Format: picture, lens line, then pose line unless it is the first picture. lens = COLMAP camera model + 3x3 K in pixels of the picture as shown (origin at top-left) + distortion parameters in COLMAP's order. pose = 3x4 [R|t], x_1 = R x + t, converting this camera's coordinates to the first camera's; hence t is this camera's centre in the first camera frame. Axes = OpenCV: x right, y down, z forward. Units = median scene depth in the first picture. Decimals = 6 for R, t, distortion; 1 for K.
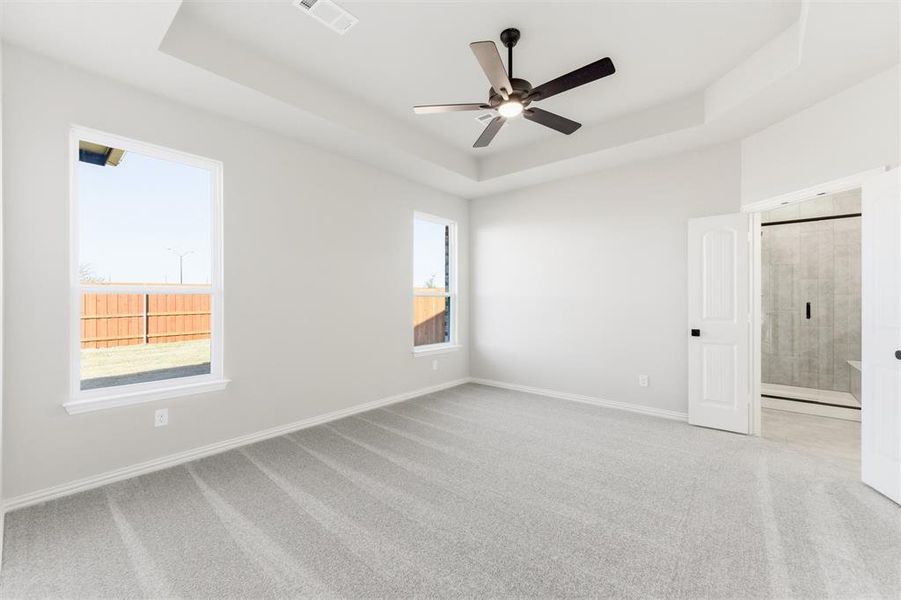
lens RADIAL K [[371.6, 0, 445.2], [0, 371.6, 298.6], [0, 0, 1]] dist [-0.001300, -0.000033]
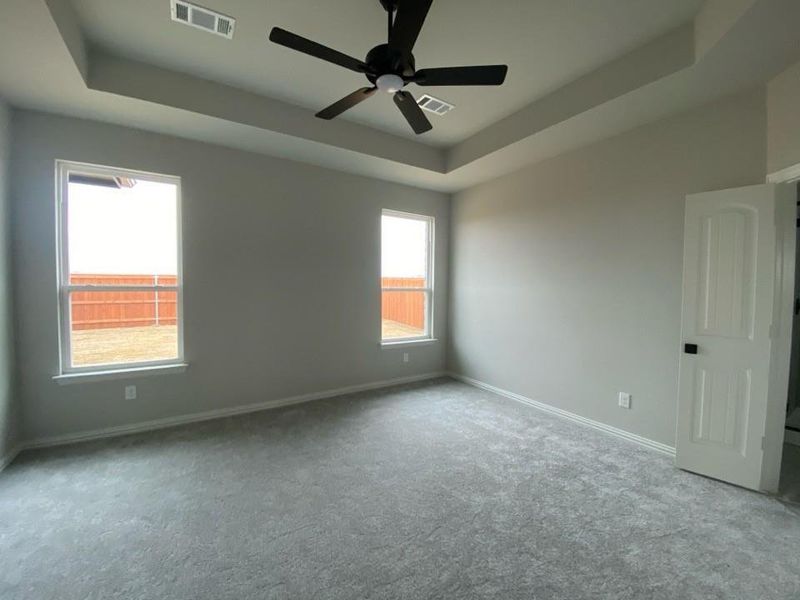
lens RADIAL K [[321.0, 0, 398.2], [0, 321.0, 300.2], [0, 0, 1]] dist [0.039590, -0.031585]
pose [[0.961148, 0.024471, -0.274946, 0.284327], [-0.013739, 0.999069, 0.040891, -0.024384], [0.275691, -0.035525, 0.960590, 0.209129]]
